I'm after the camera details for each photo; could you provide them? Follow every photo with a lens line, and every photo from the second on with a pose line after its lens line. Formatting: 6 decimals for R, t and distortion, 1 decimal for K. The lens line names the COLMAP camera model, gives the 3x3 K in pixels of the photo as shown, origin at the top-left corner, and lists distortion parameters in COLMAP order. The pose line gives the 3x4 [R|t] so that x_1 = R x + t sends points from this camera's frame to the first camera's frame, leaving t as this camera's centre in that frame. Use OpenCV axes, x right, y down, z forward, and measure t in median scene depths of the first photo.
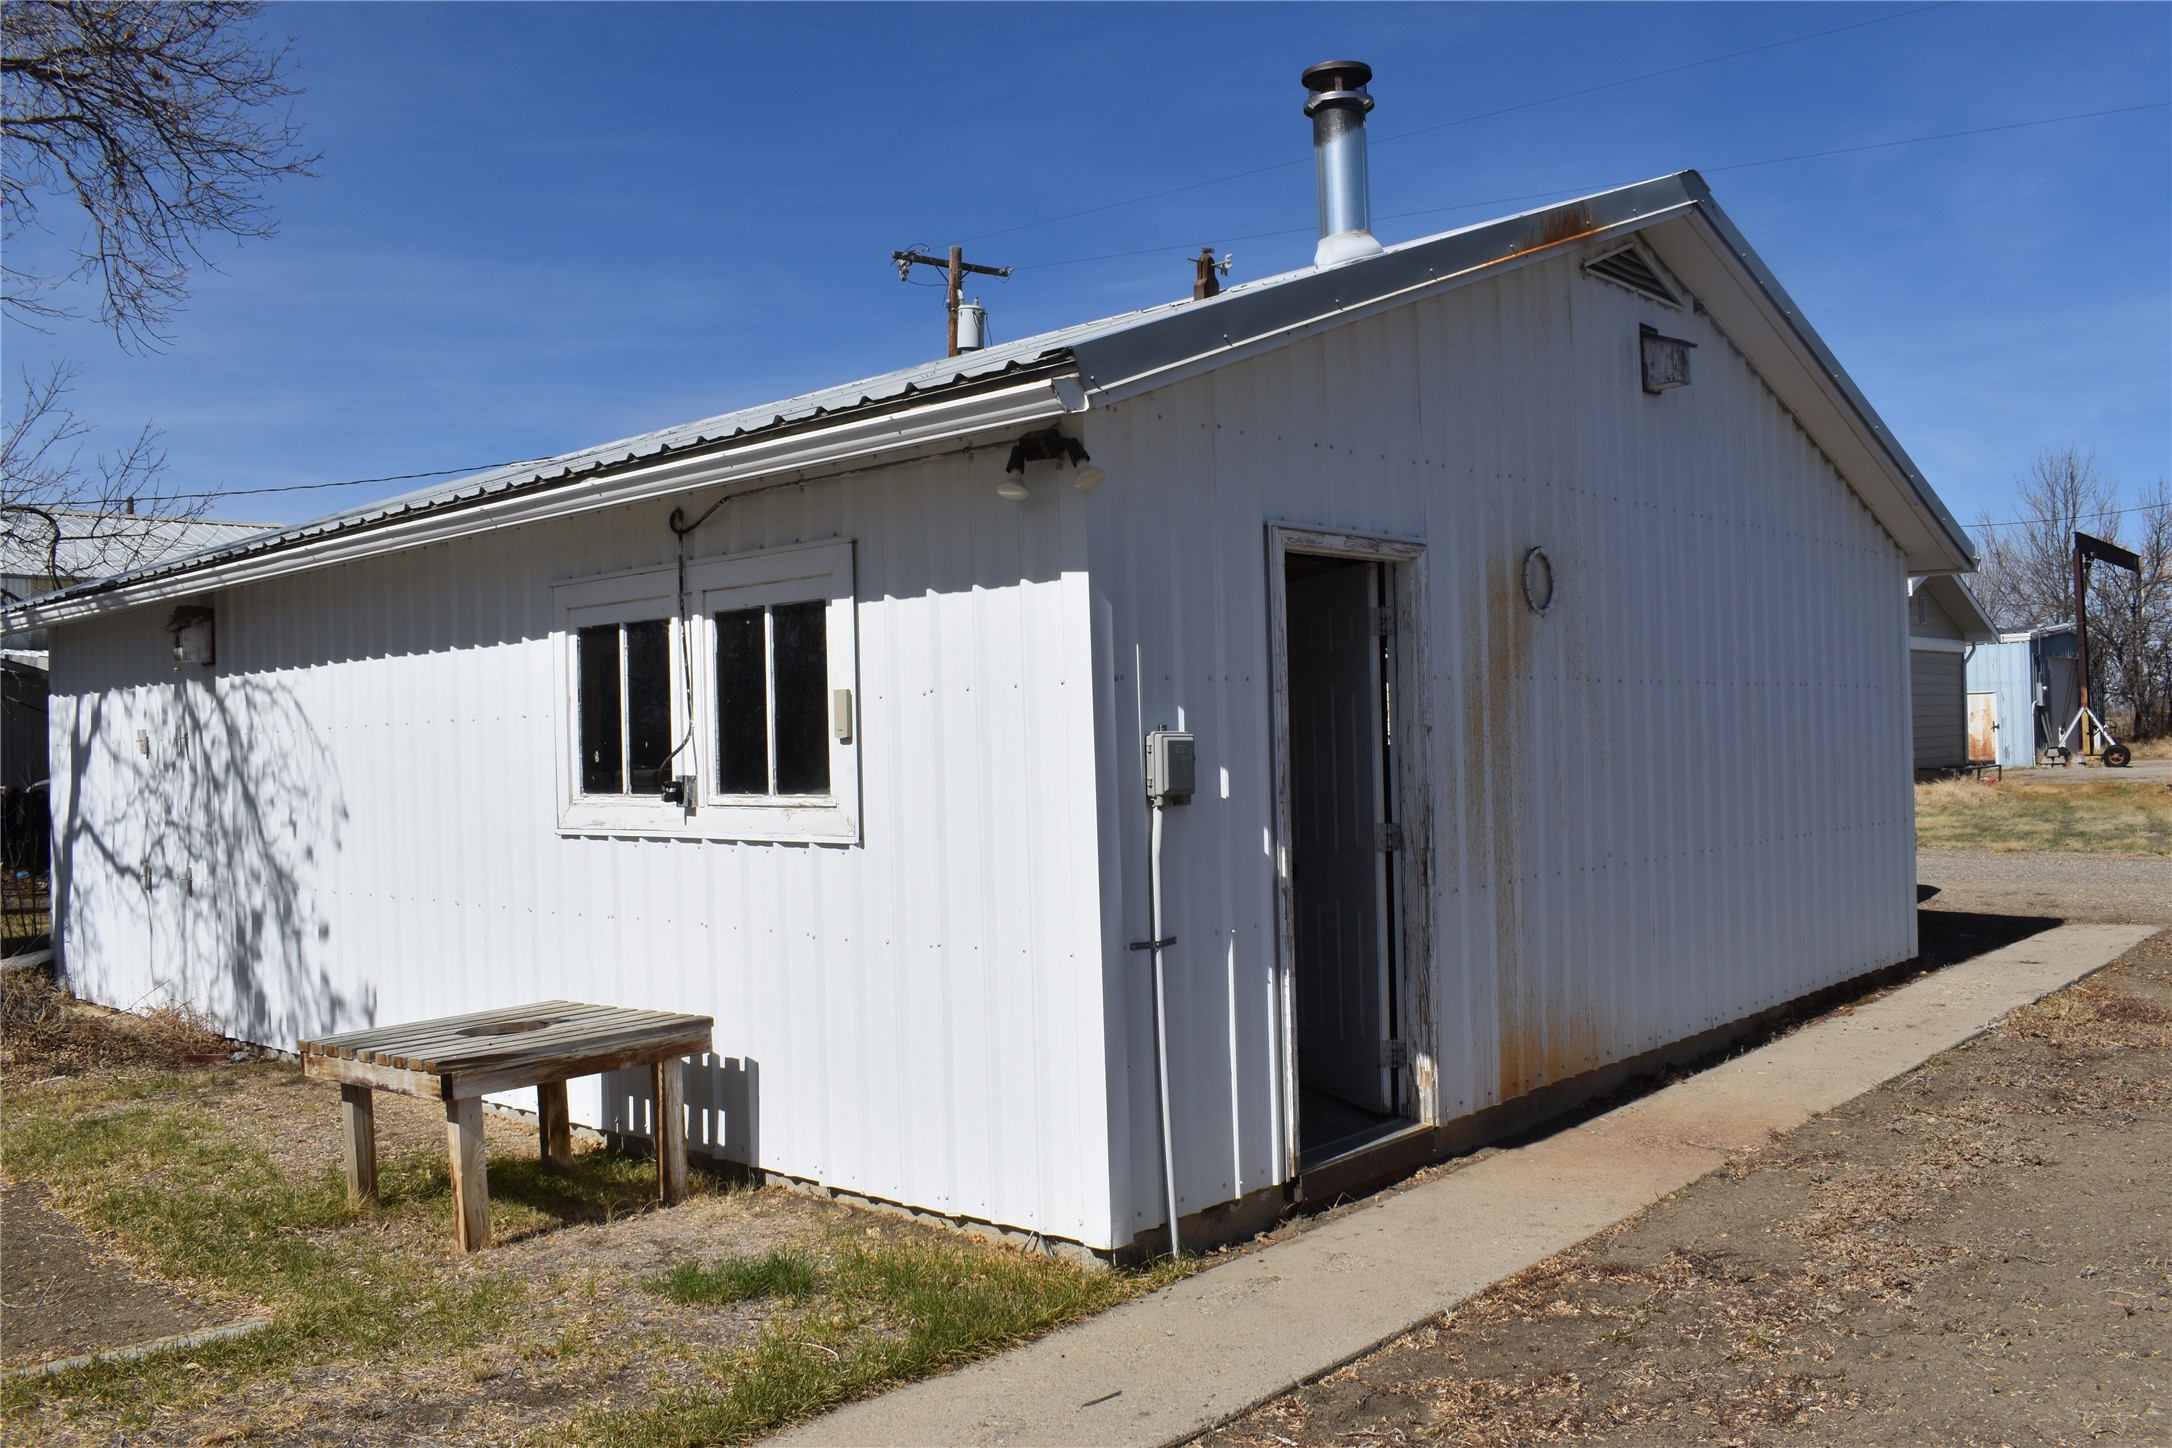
lens RADIAL K [[1778.3, 0, 1086.0], [0, 1778.3, 724.0], [0, 0, 1]] dist [-0.089940, 0.005535]
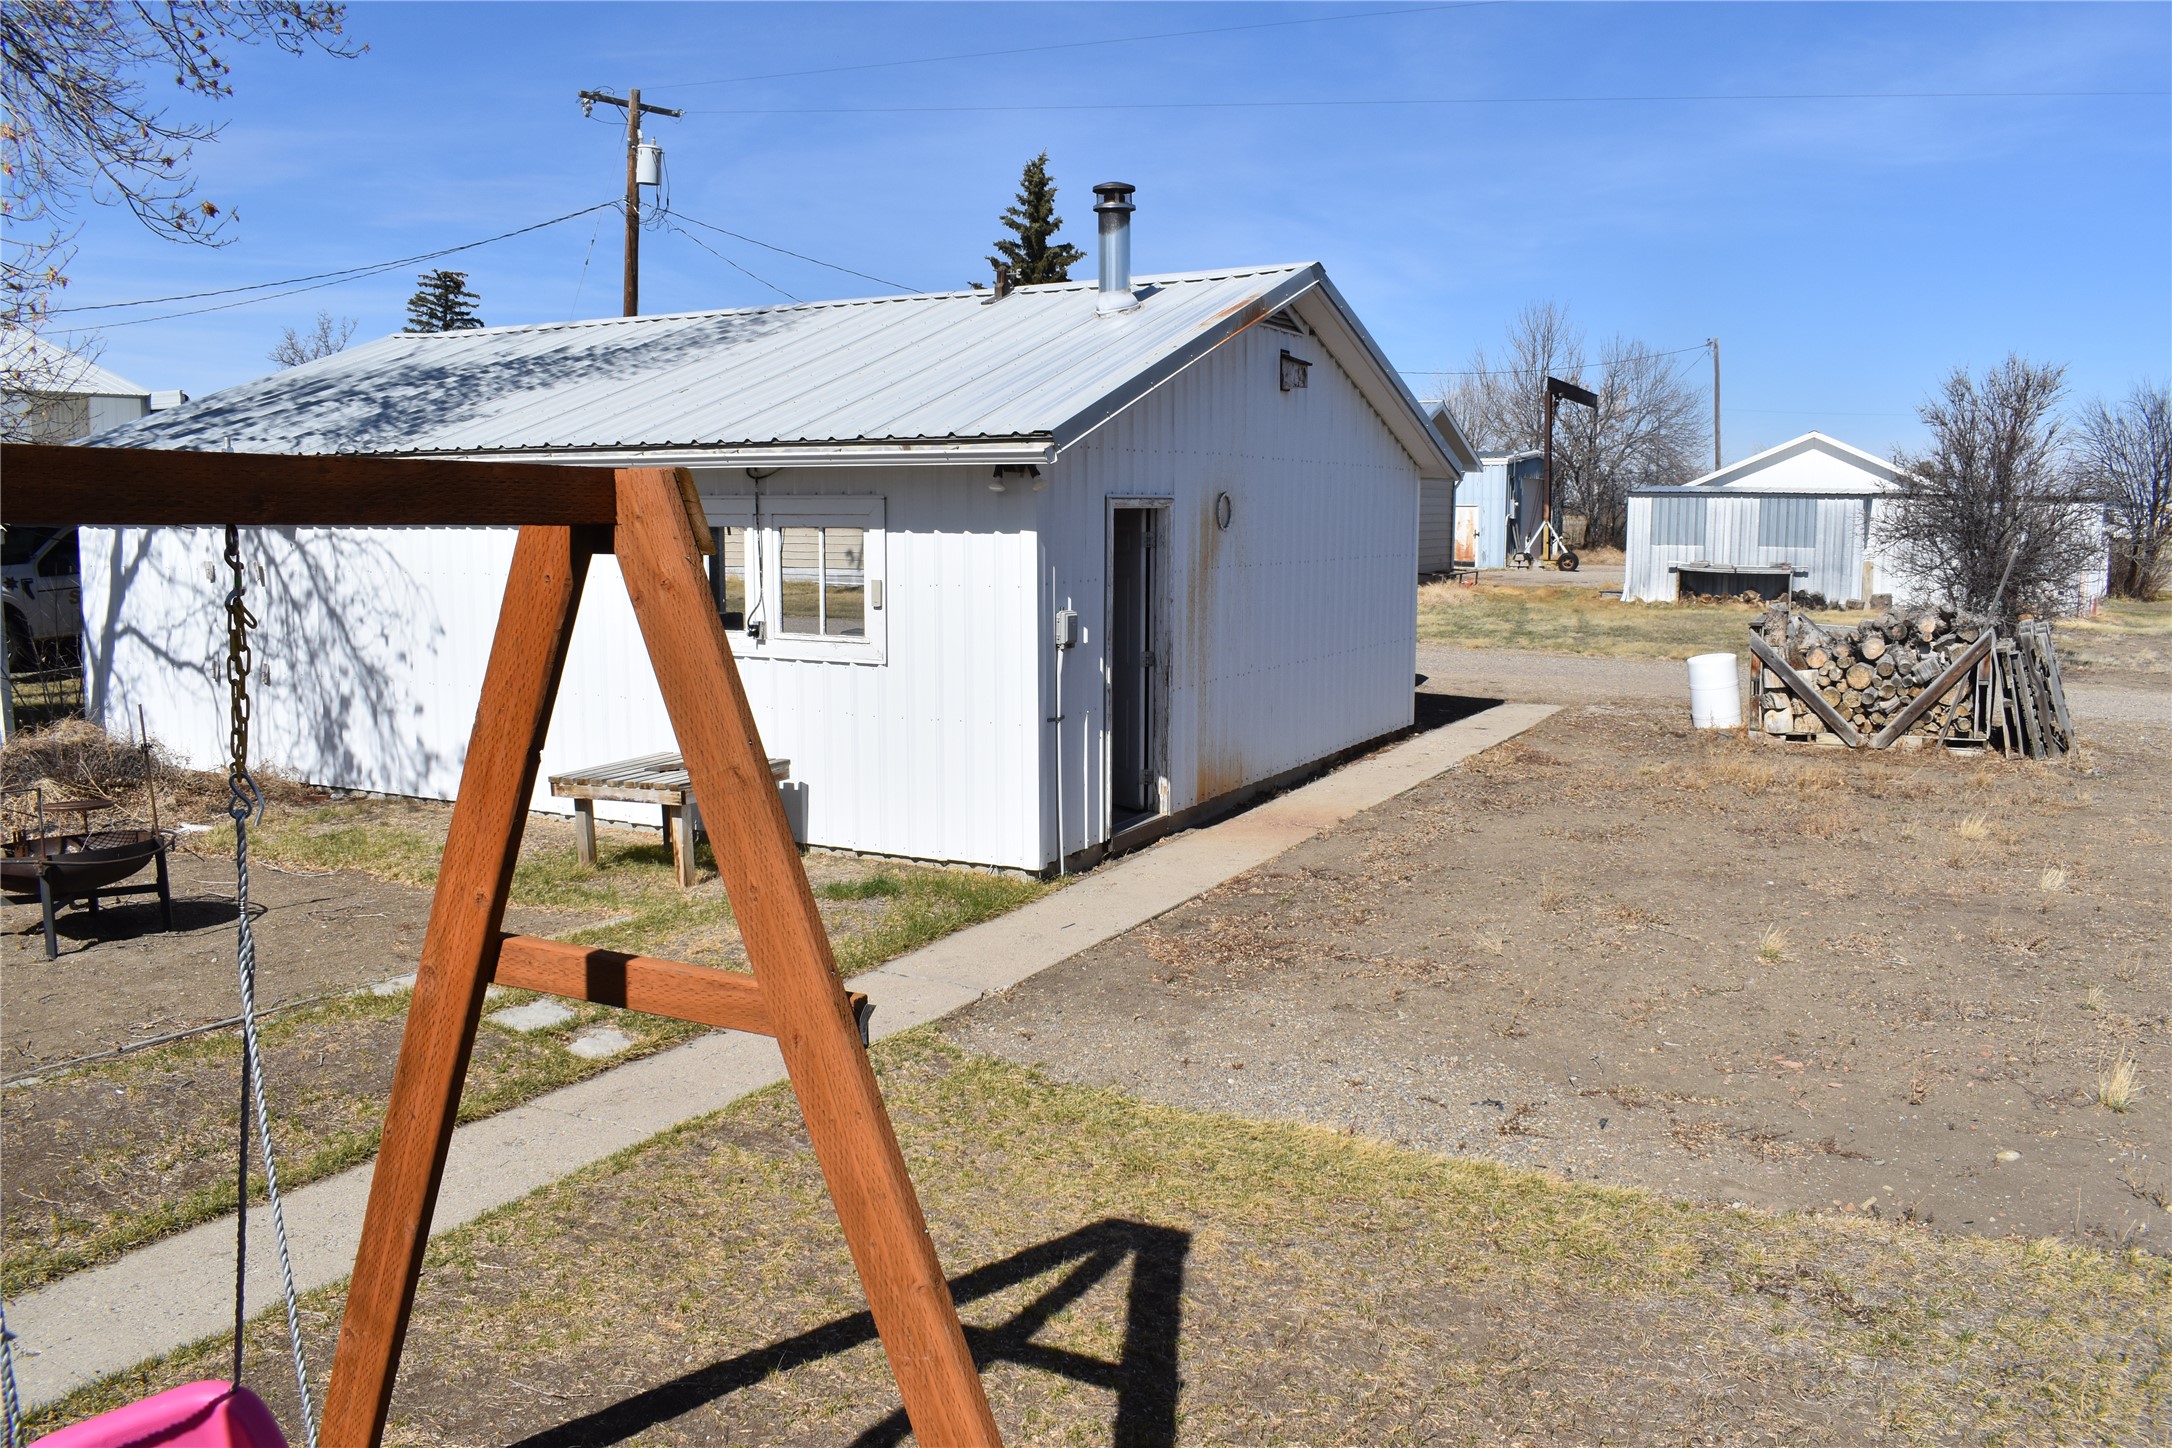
lens RADIAL K [[1691.5, 0, 1086.0], [0, 1691.5, 724.0], [0, 0, 1]] dist [-0.094758, 0.005714]
pose [[0.967394, -0.002232, 0.253268, -0.241463], [-0.031819, 0.990968, 0.130271, -0.068936], [-0.251271, -0.134082, 0.958585, -0.480445]]
